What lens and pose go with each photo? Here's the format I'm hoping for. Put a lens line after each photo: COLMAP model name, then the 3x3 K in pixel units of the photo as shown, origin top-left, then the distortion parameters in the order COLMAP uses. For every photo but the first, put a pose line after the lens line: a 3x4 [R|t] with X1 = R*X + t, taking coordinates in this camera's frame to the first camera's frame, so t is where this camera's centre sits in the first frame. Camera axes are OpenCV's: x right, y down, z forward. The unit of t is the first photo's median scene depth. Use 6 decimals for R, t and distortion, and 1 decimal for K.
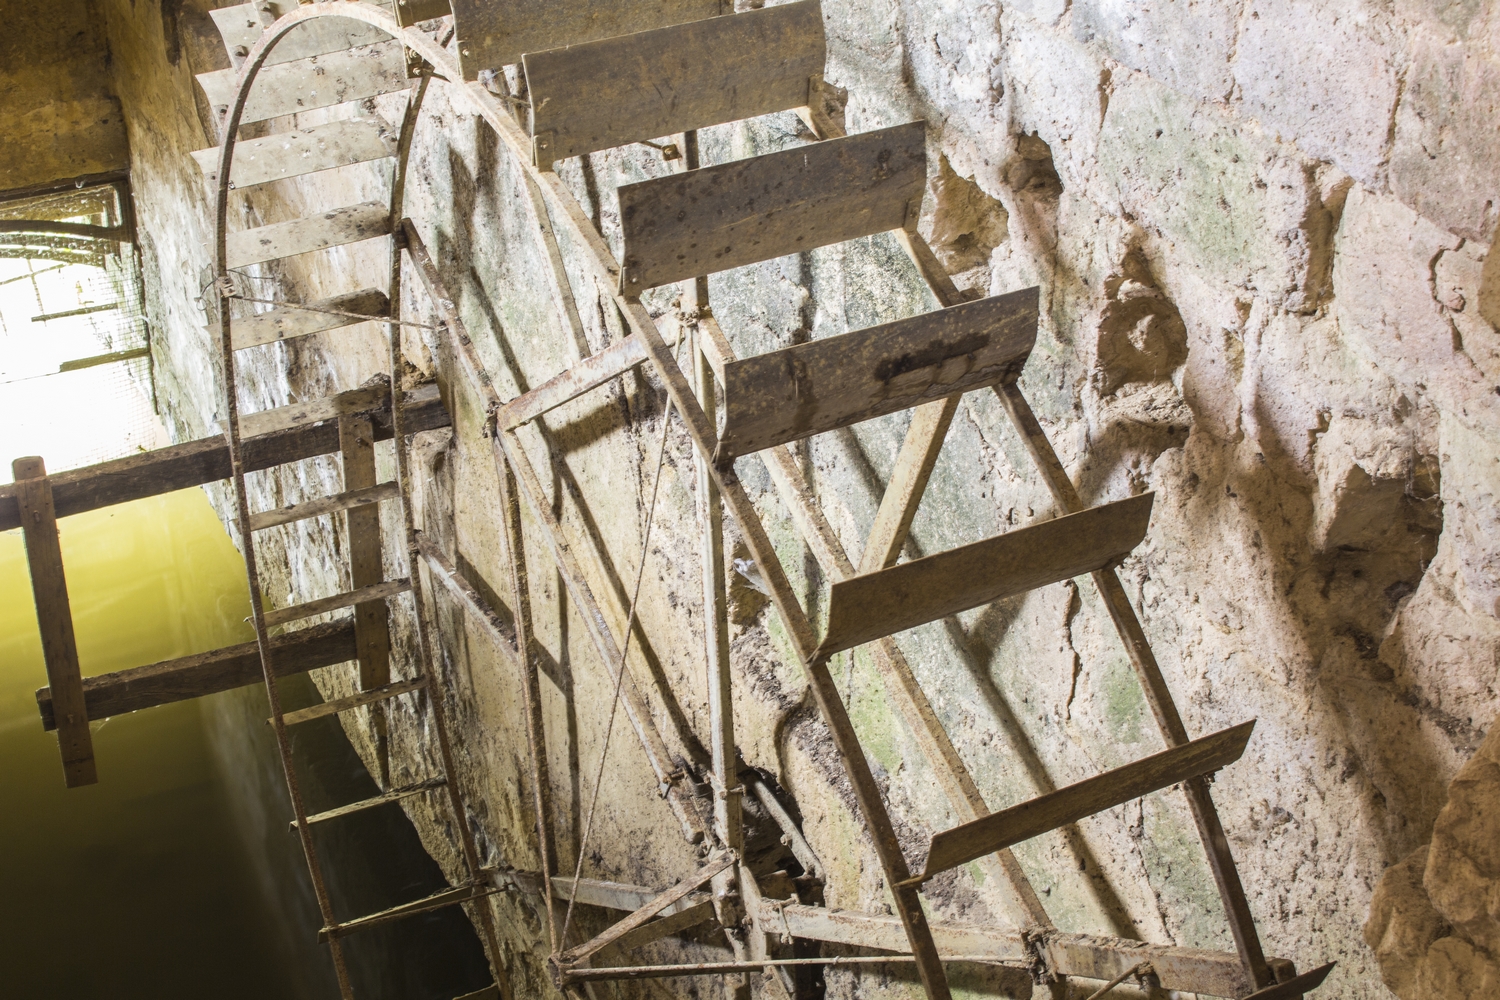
lens RADIAL K [[2246.2, 0, 750.0], [0, 2246.2, 500.0], [0, 0, 1]] dist [0.002951, -0.053716]
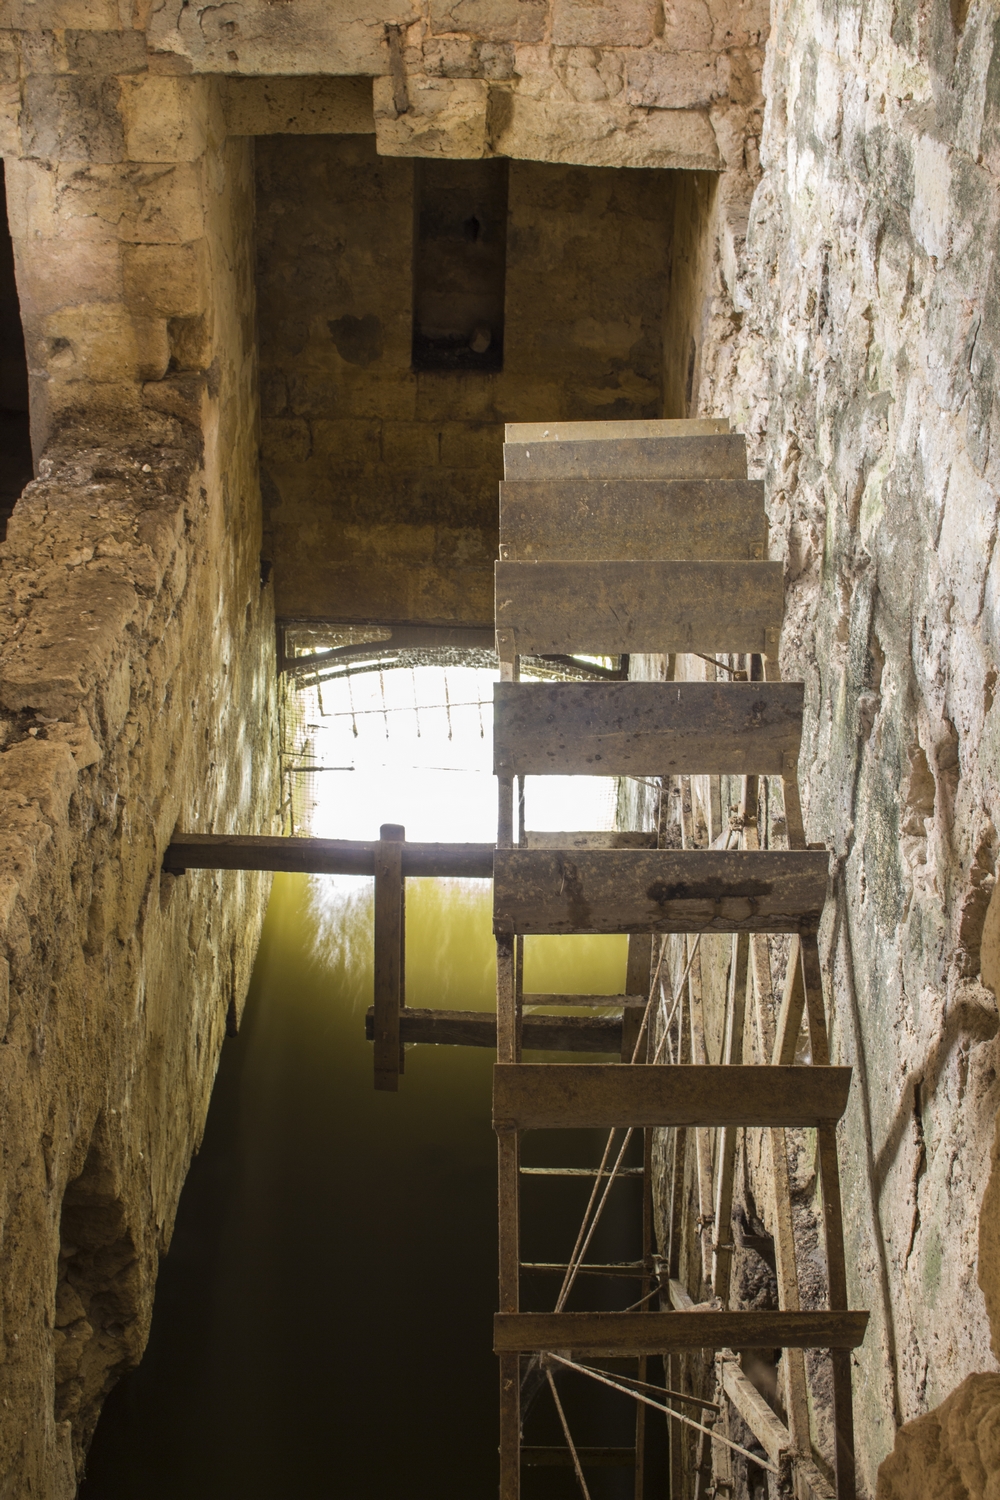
lens RADIAL K [[1851.2, 0, 500.0], [0, 1851.2, 750.0], [0, 0, 1]] dist [0.001922, -0.456017]
pose [[0.898397, 0.215359, -0.382758, 0.273845], [-0.252518, 0.966351, -0.048985, -0.052073], [0.359329, 0.140662, 0.922549, 0.114238]]
